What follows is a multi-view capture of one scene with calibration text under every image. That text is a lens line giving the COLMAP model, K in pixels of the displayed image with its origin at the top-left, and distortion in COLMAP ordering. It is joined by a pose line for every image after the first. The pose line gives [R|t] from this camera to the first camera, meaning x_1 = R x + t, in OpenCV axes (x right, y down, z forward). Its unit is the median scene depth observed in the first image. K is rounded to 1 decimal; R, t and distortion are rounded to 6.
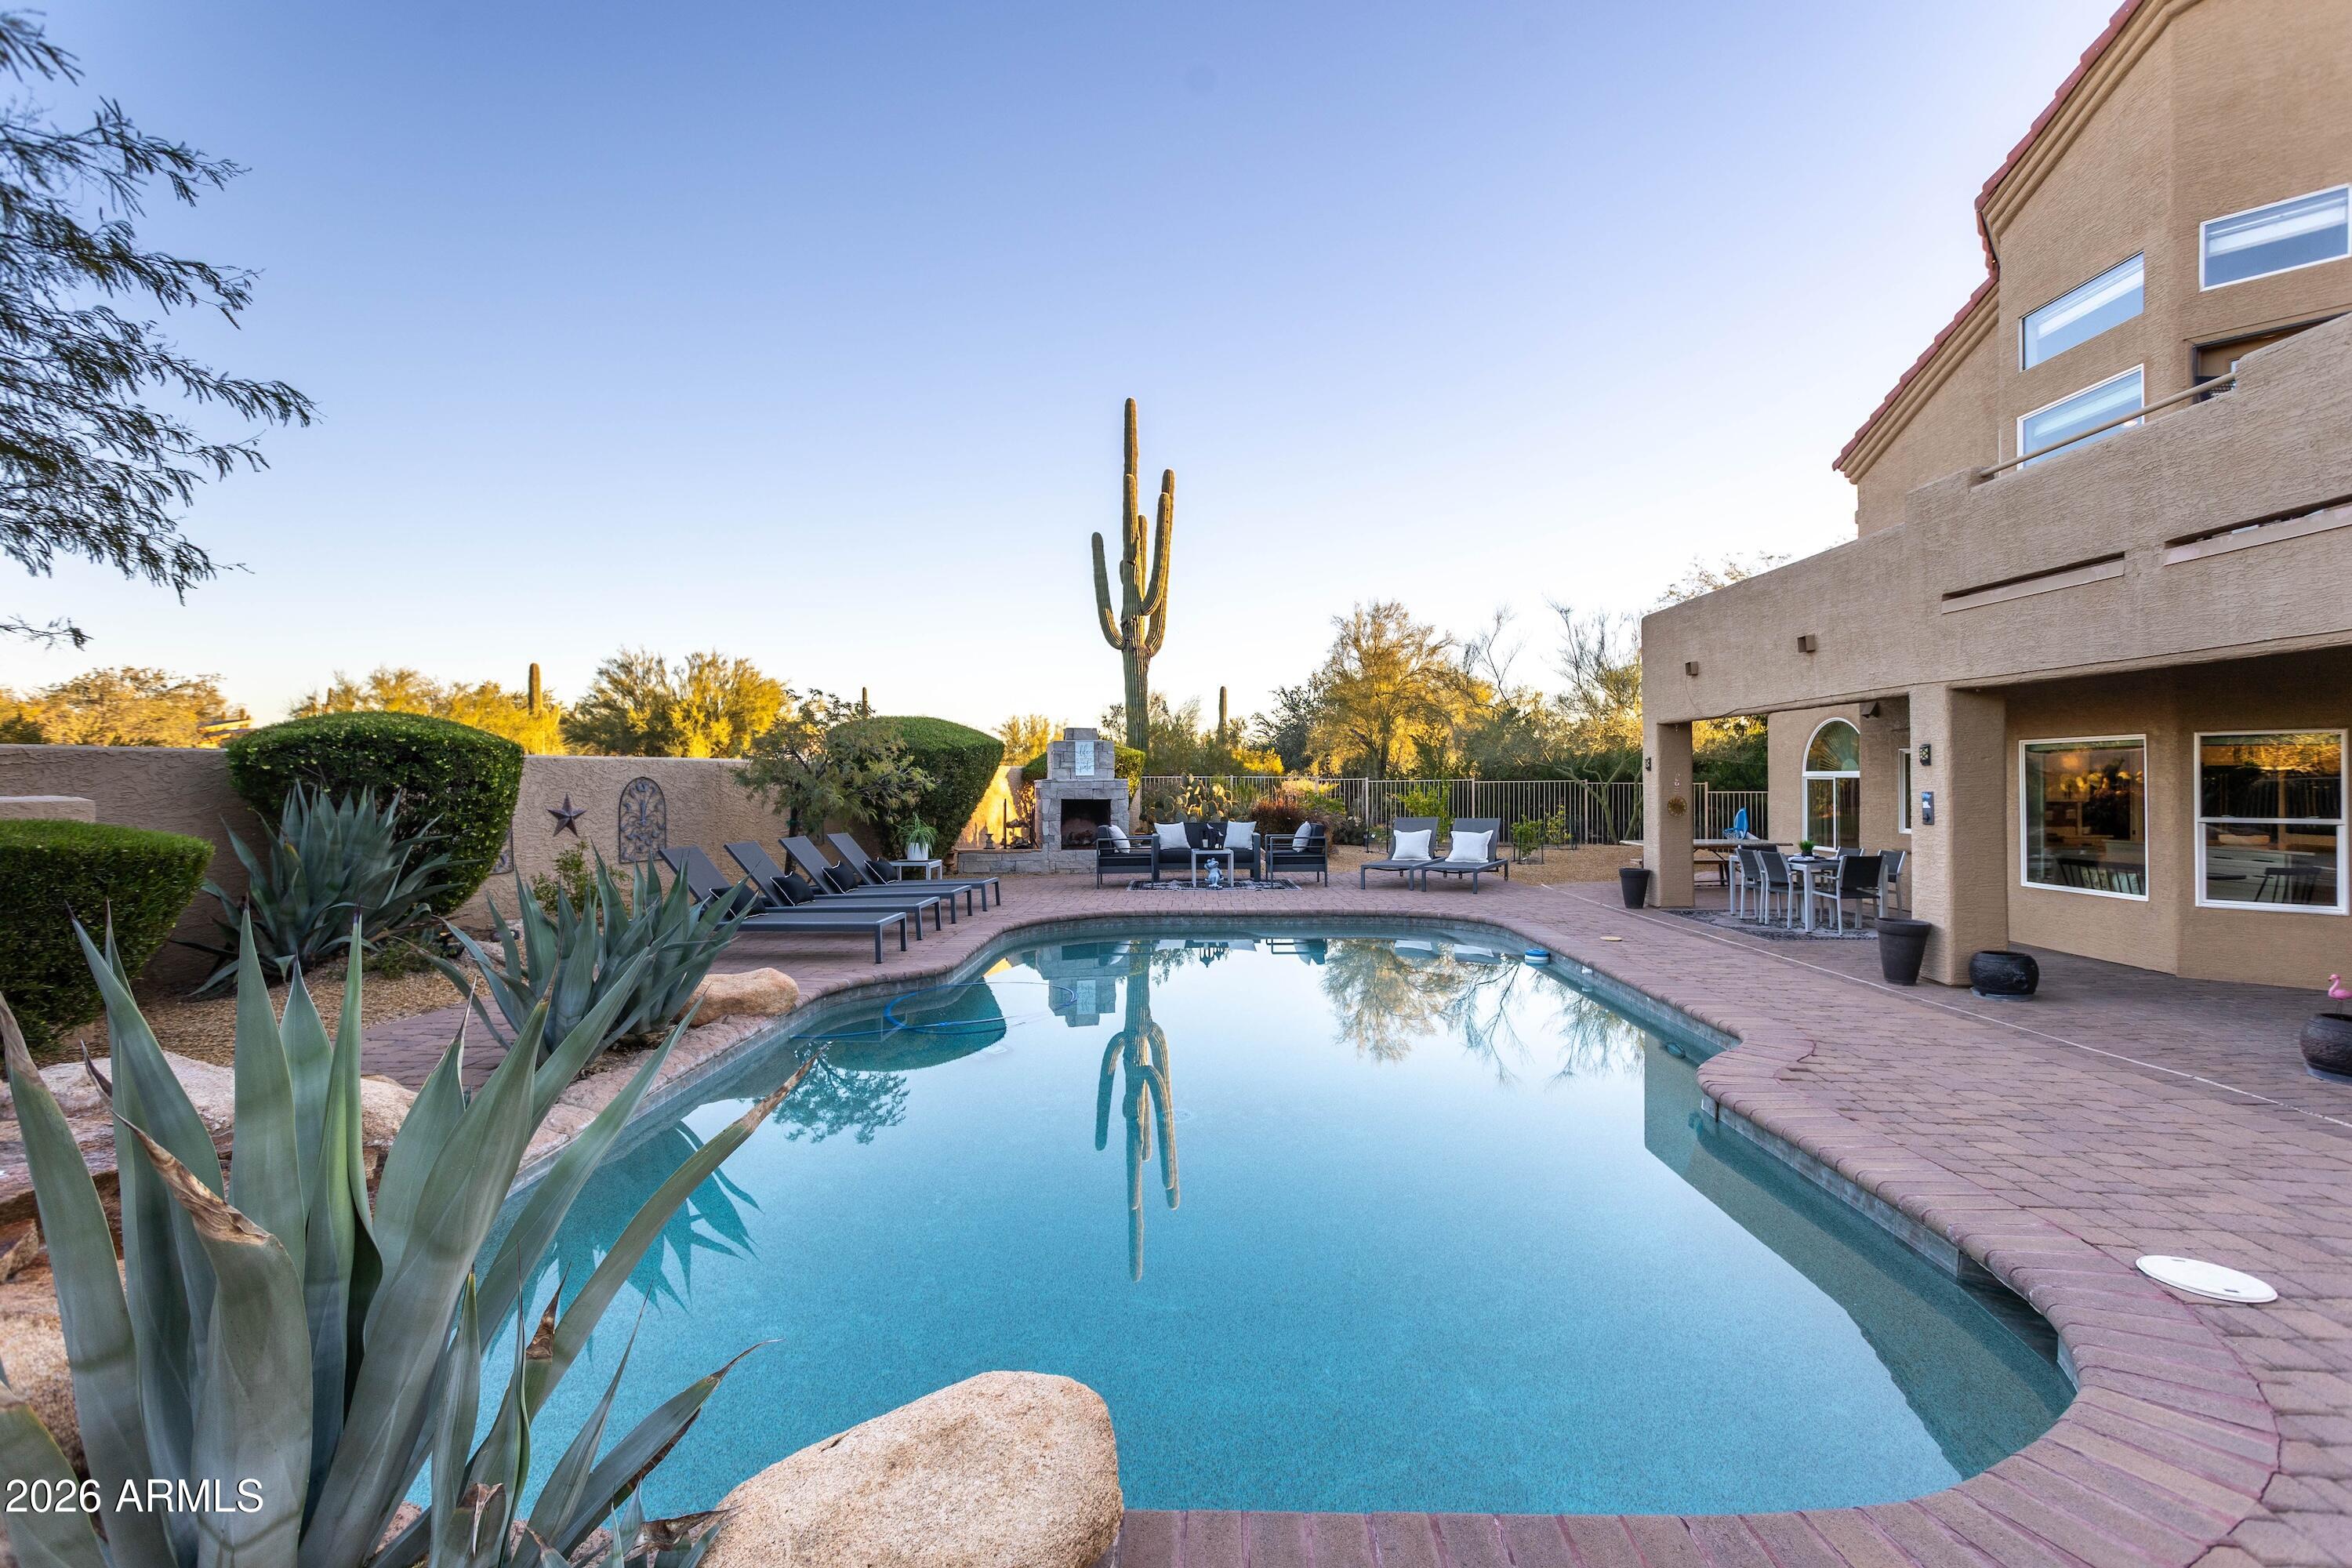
lens RADIAL K [[1118.3, 0, 1172.9], [0, 1118.3, 781.9], [0, 0, 1]] dist [0.006298, 0.001977]
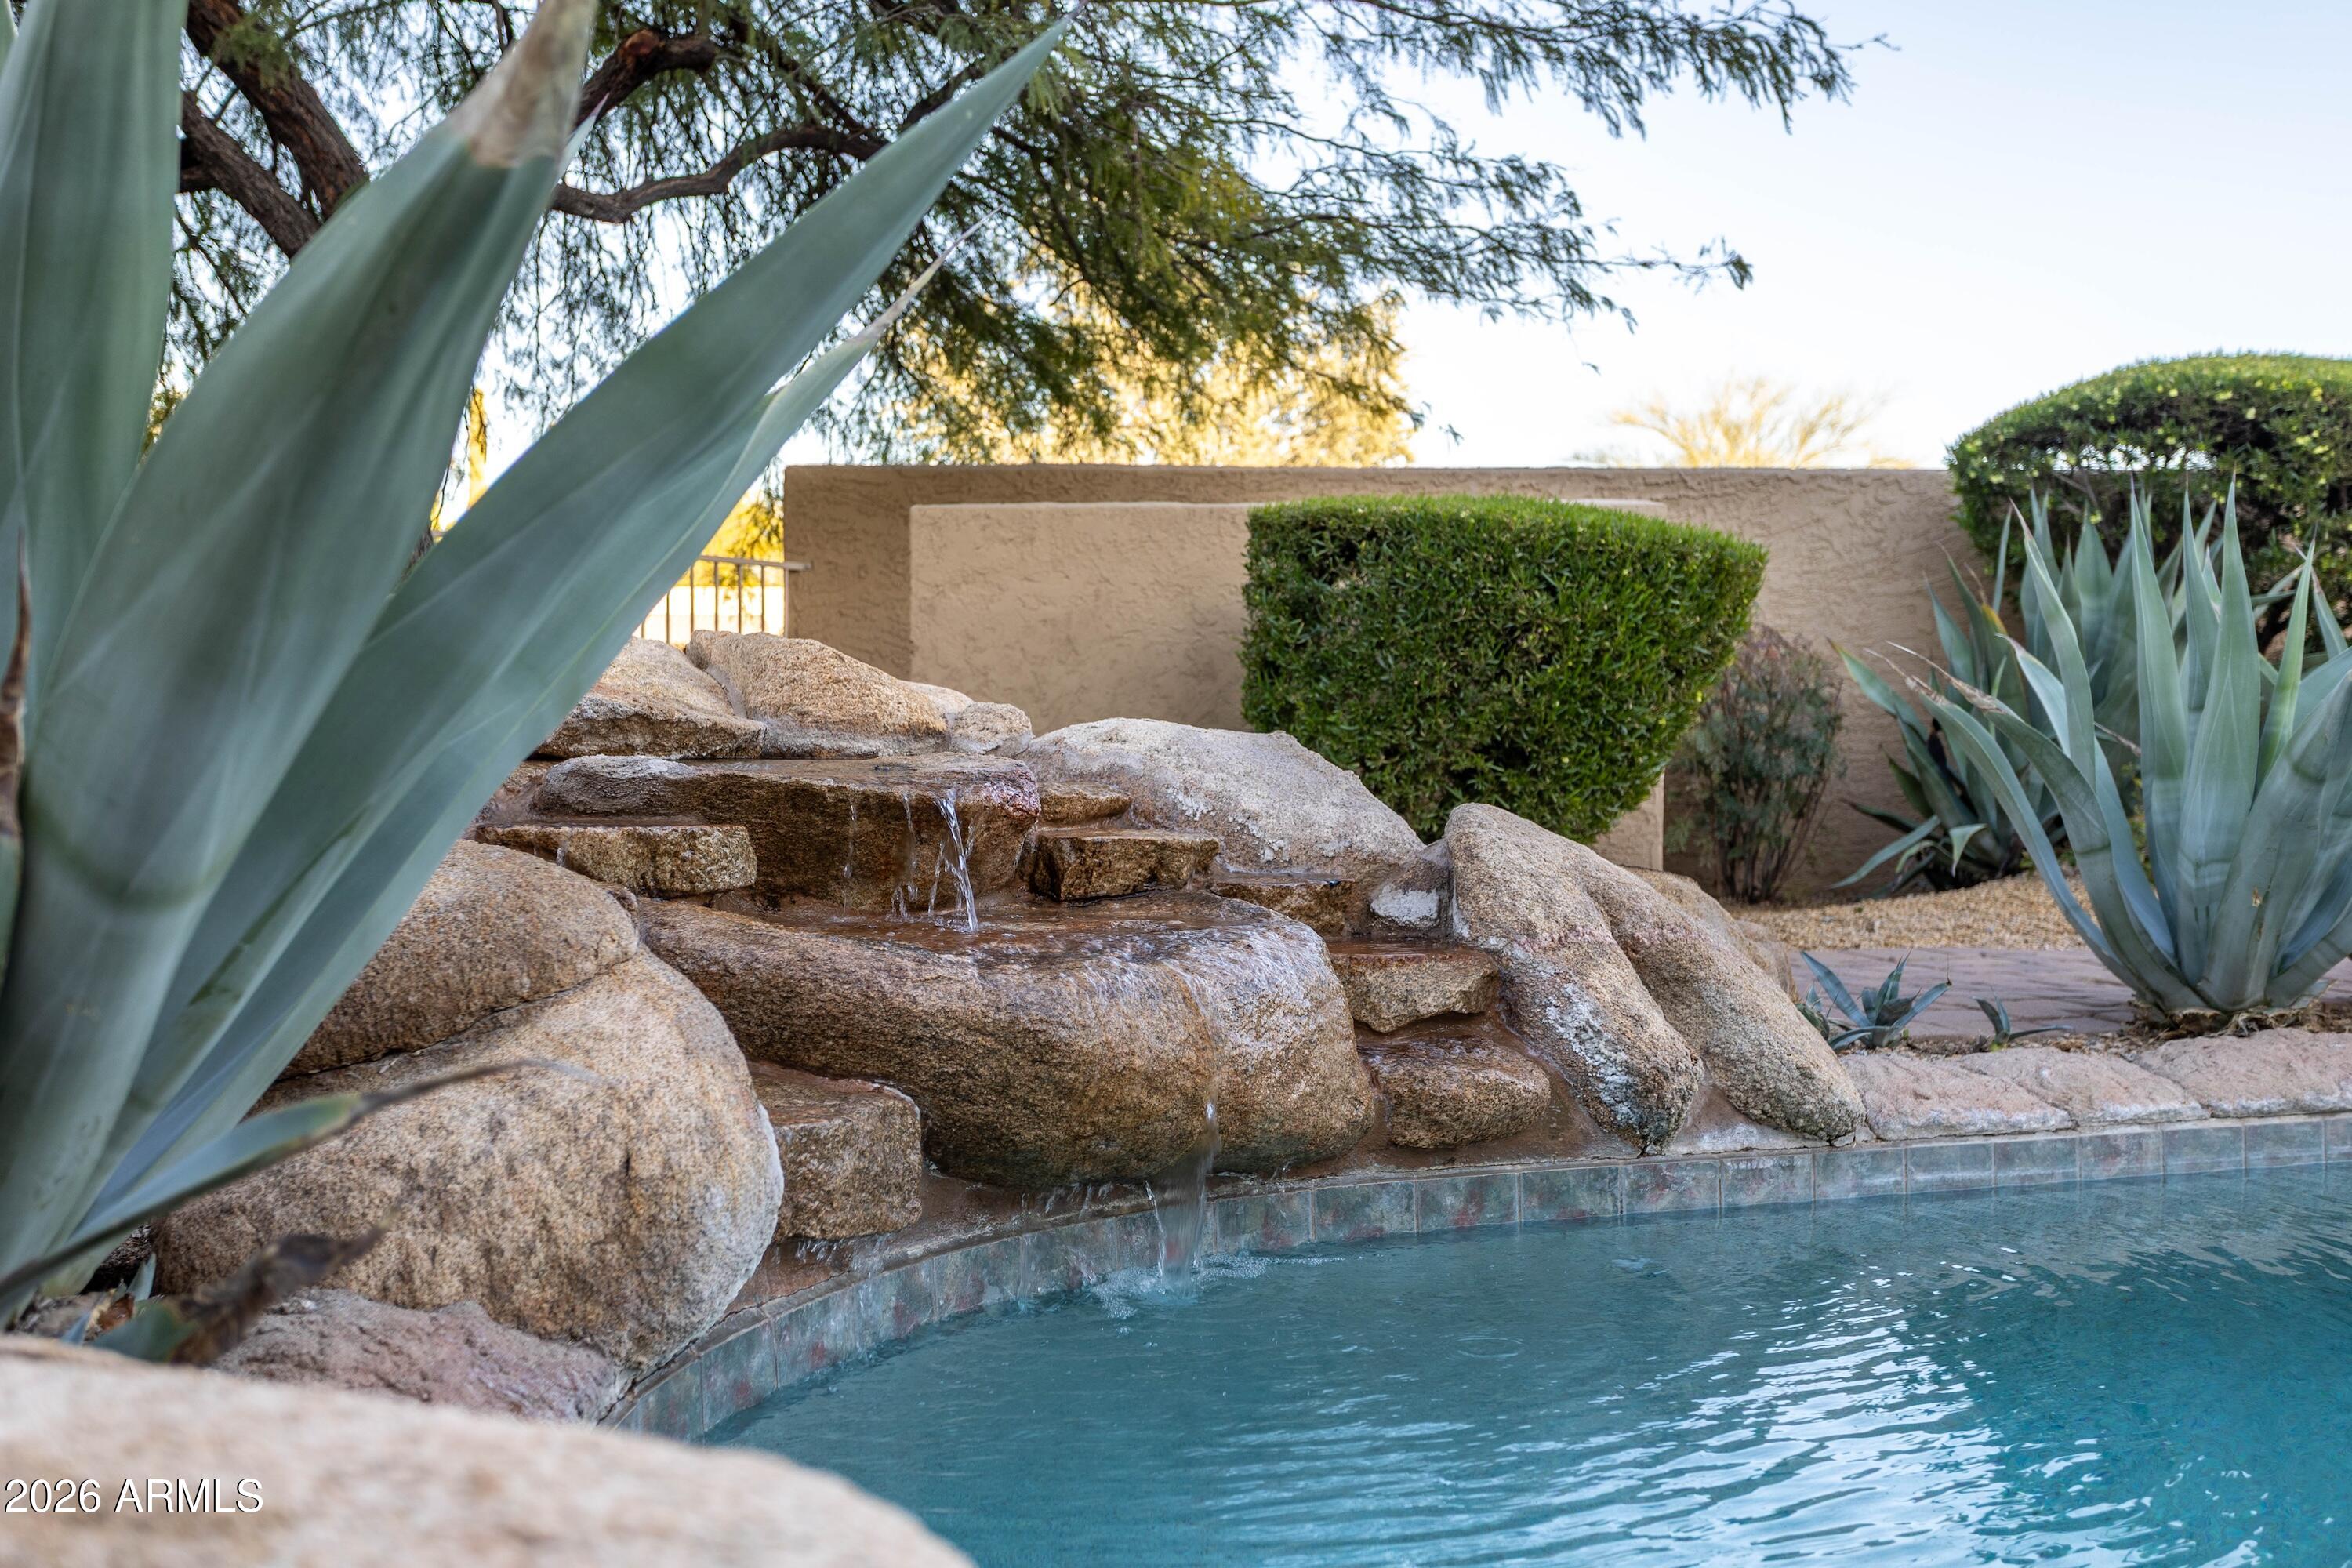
lens RADIAL K [[2353.3, 0, 1177.8], [0, 2353.3, 780.4], [0, 0, 1]] dist [0.015303, 0.000000]
pose [[0.381158, 0.006995, -0.924483, 0.019320], [-0.002849, 0.999976, 0.006392, 0.062966], [0.924505, 0.000197, 0.381169, 0.136288]]
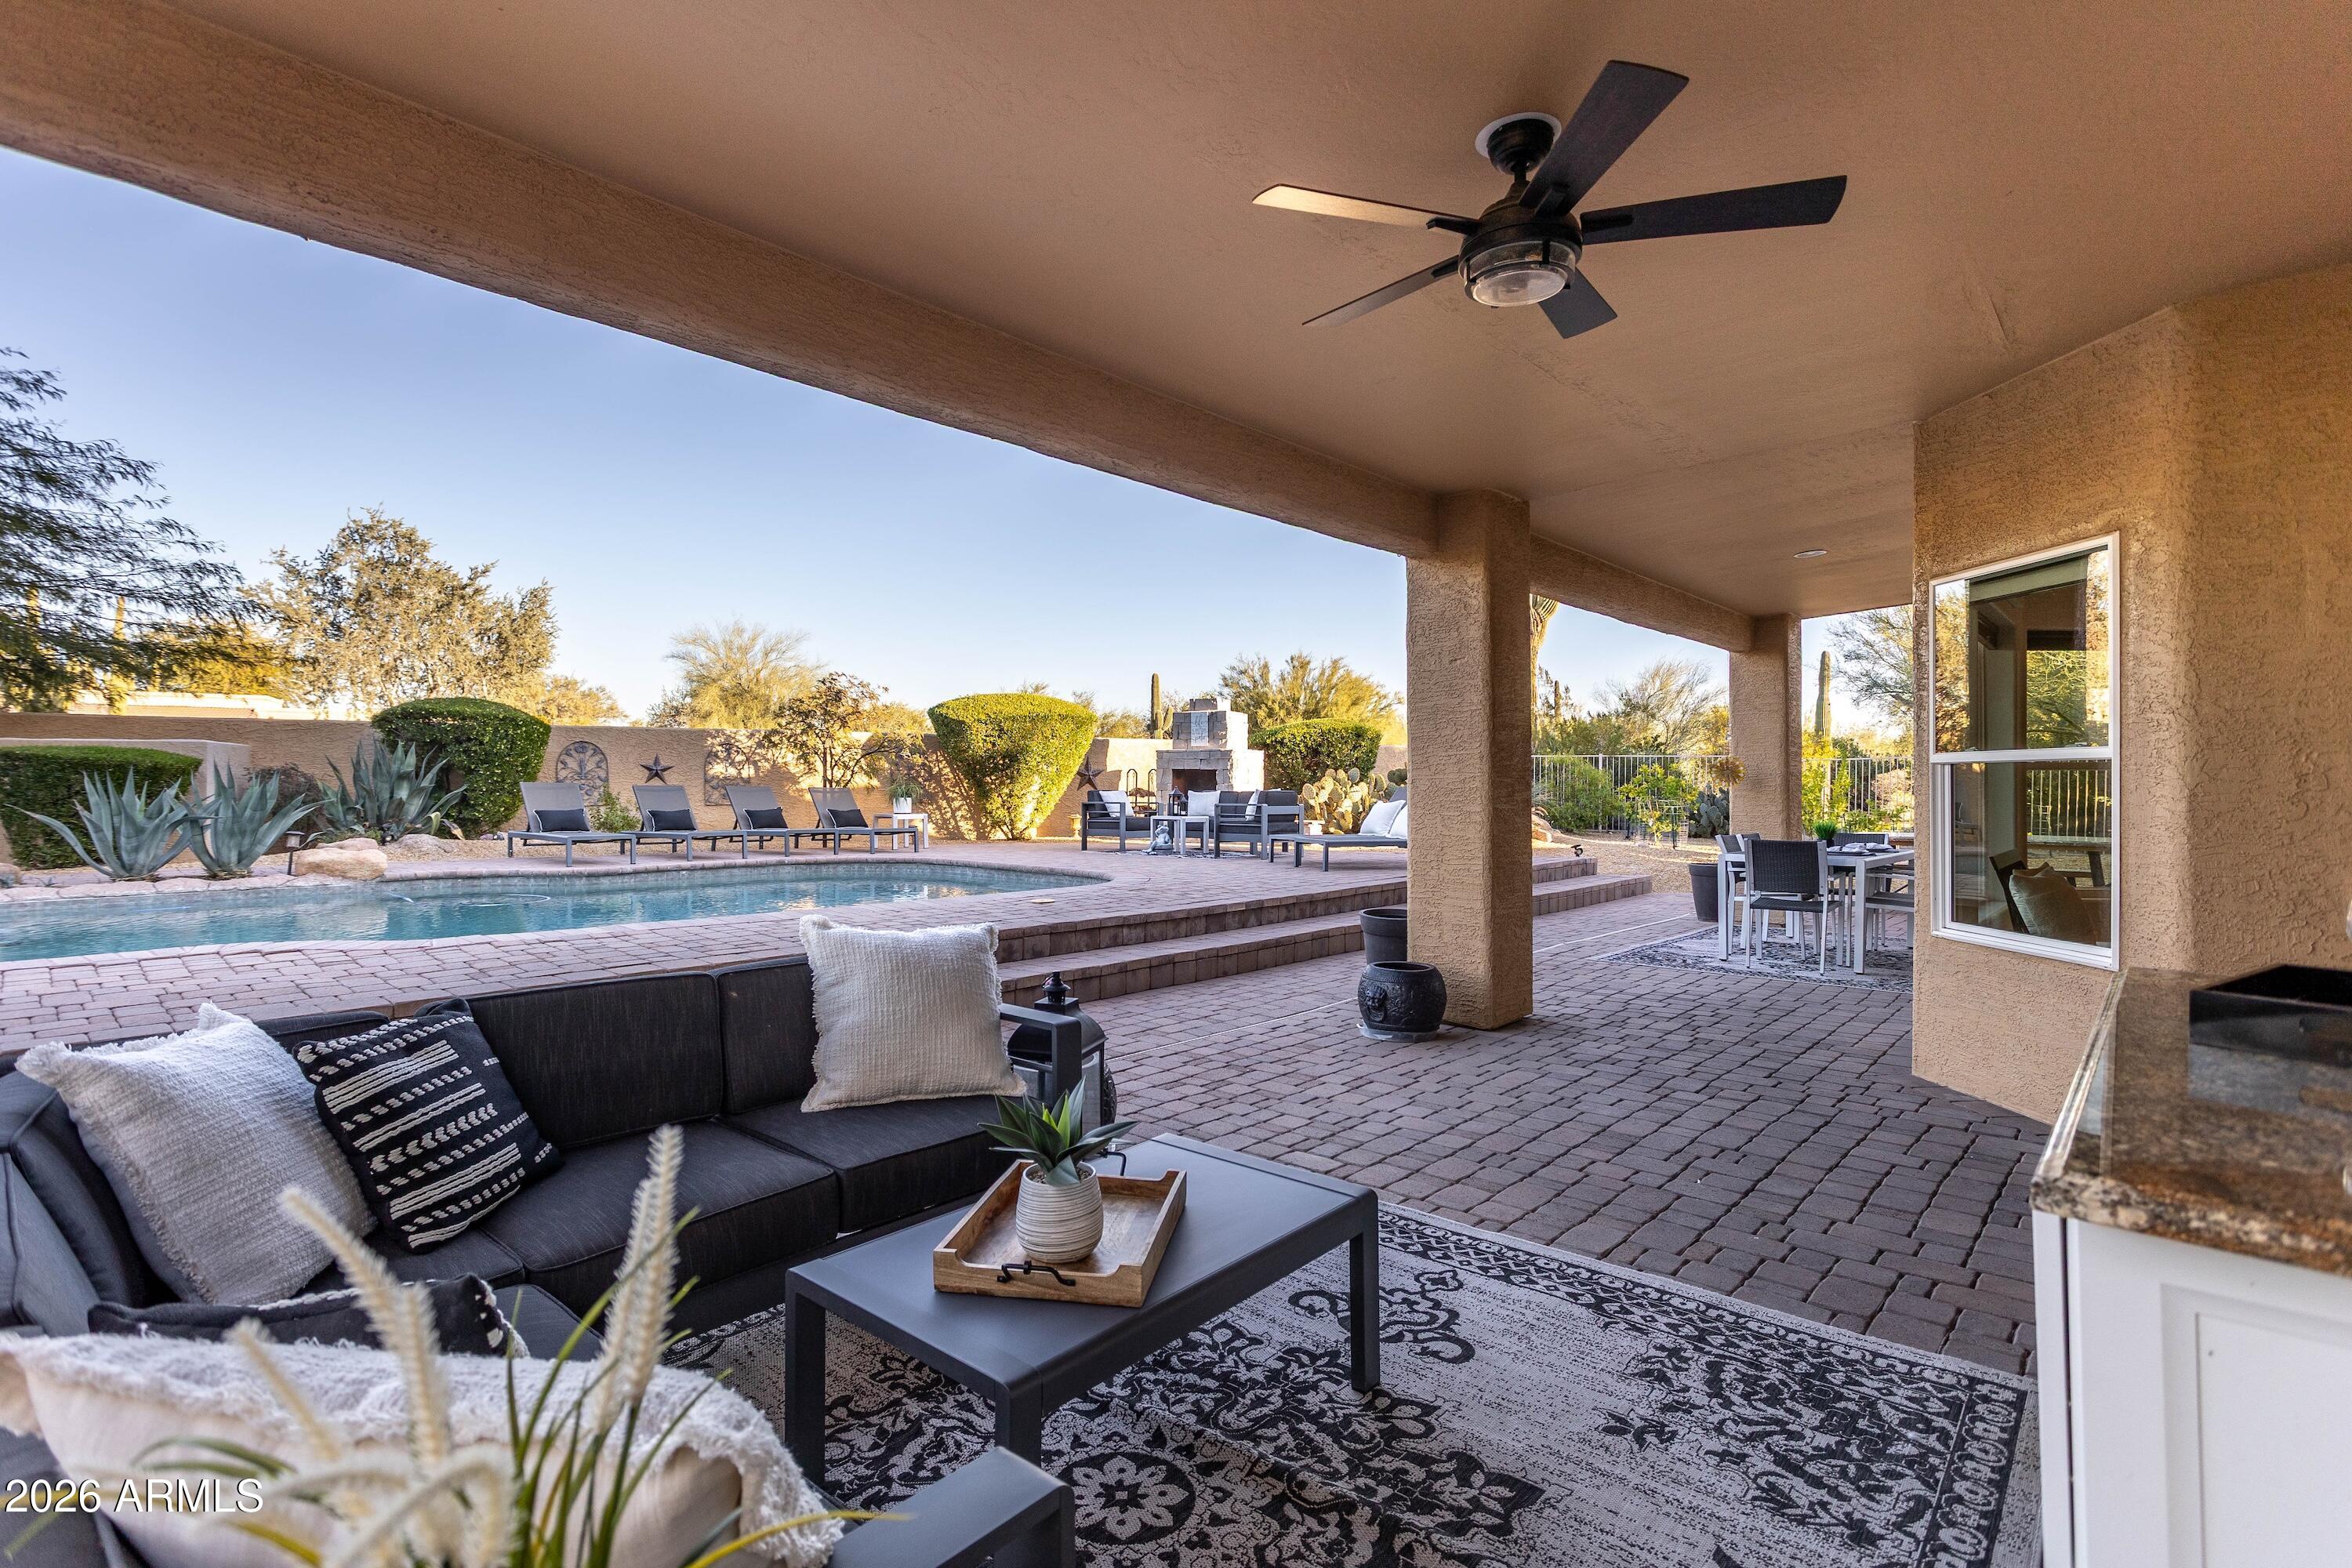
lens RADIAL K [[1118.3, 0, 1154.9], [0, 1118.3, 791.4], [0, 0, 1]] dist [0.006298, 0.001977]
pose [[0.739257, 0.009811, -0.673352, 0.679604], [-0.006238, 0.999951, 0.007720, 0.032947], [0.673395, -0.001507, 0.739282, 0.279253]]
